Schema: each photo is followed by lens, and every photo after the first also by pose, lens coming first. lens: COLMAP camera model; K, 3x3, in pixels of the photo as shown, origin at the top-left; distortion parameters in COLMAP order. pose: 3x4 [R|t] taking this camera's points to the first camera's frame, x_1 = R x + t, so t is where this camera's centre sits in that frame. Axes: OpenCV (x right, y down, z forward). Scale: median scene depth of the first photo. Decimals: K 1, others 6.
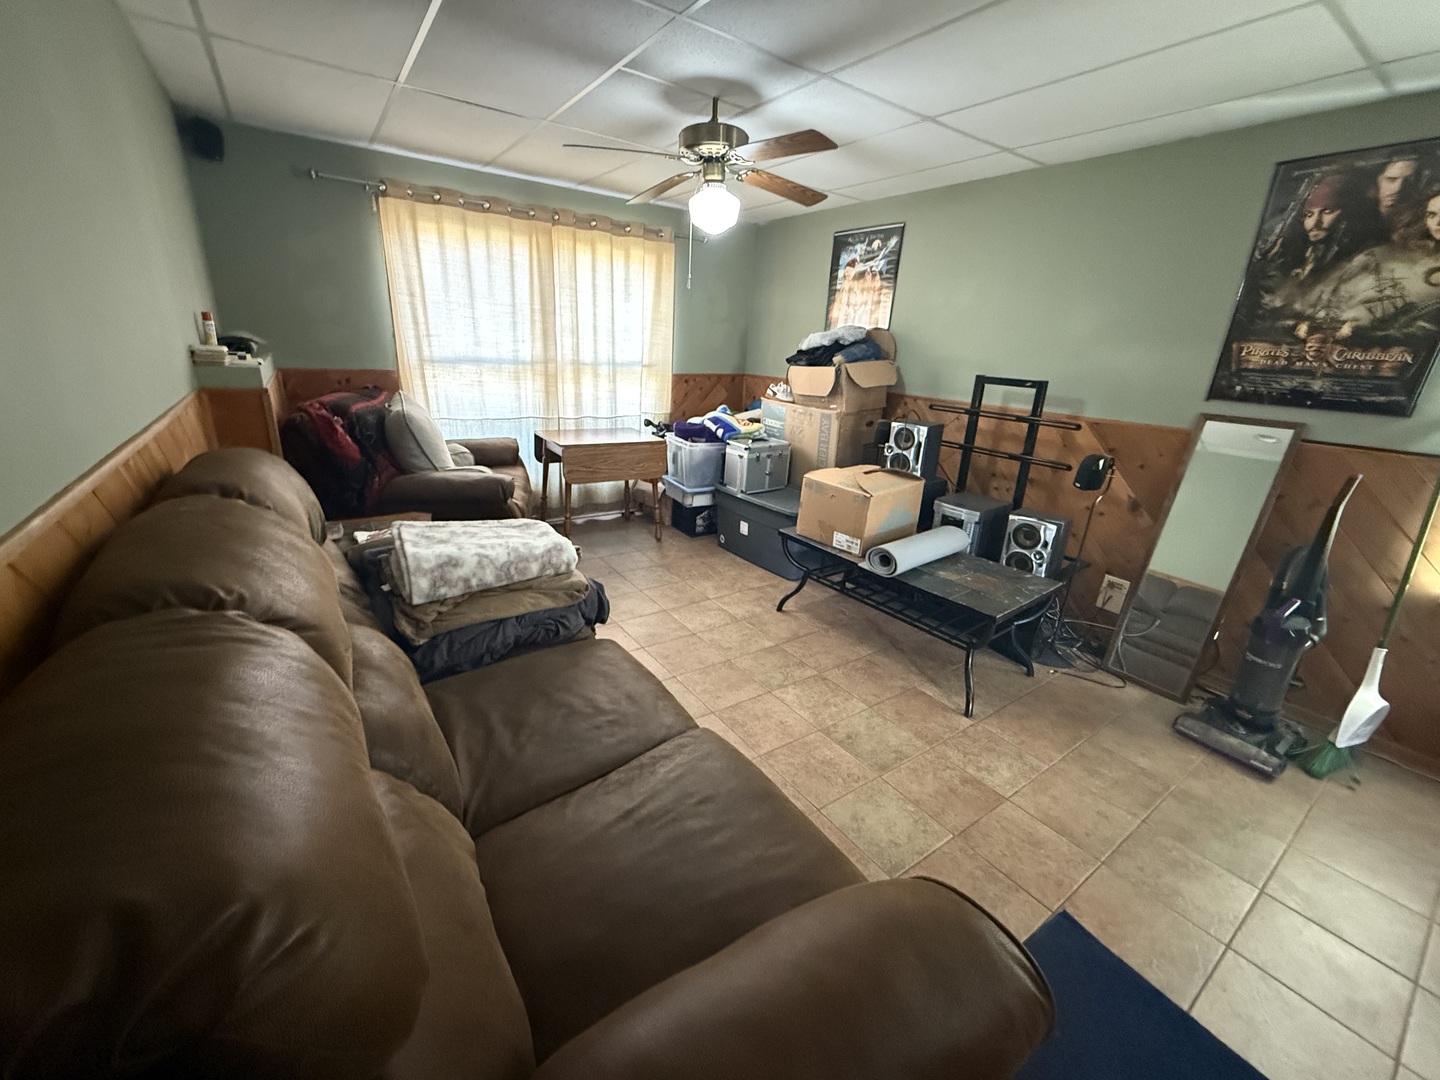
lens RADIAL K [[580.1, 0, 714.8], [0, 580.1, 538.4], [0, 0, 1]] dist [0.000269, 0.000804]
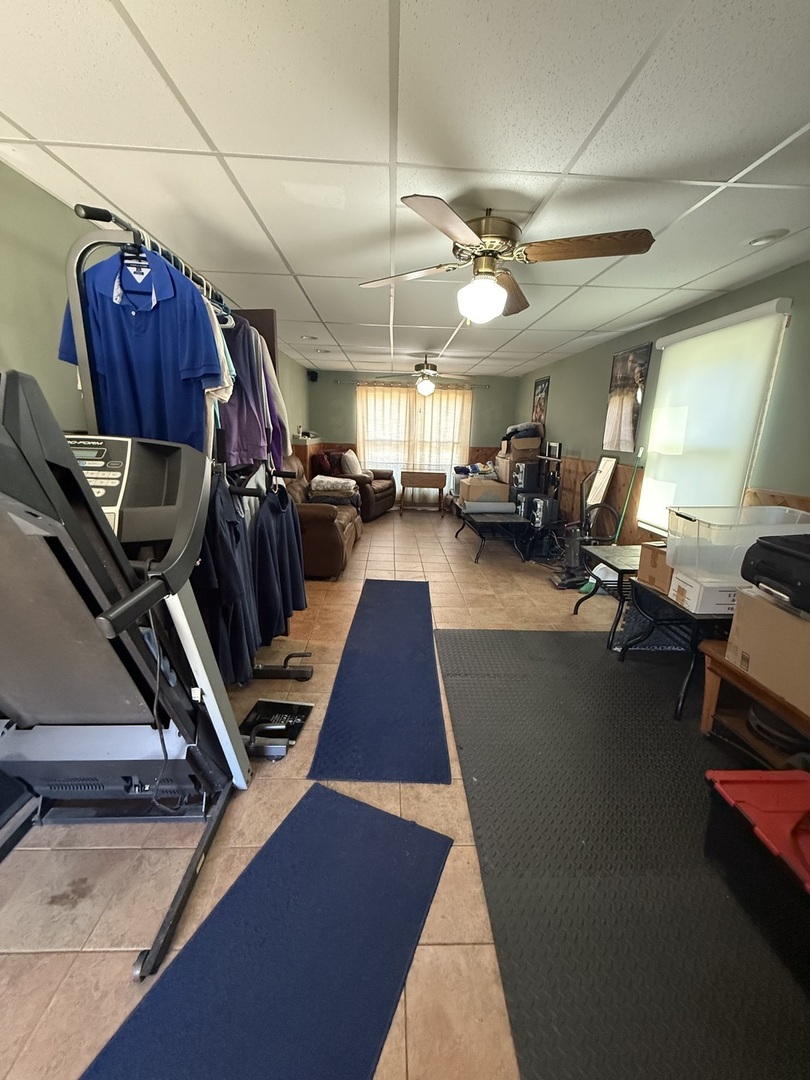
lens RADIAL K [[435.1, 0, 408.3], [0, 435.1, 542.7], [0, 0, 1]] dist [0.000269, 0.000804]
pose [[0.845022, 0.108849, -0.523536, 0.757296], [-0.159258, 0.985862, -0.052081, 0.231271], [0.510466, 0.127387, 0.850410, -0.554483]]
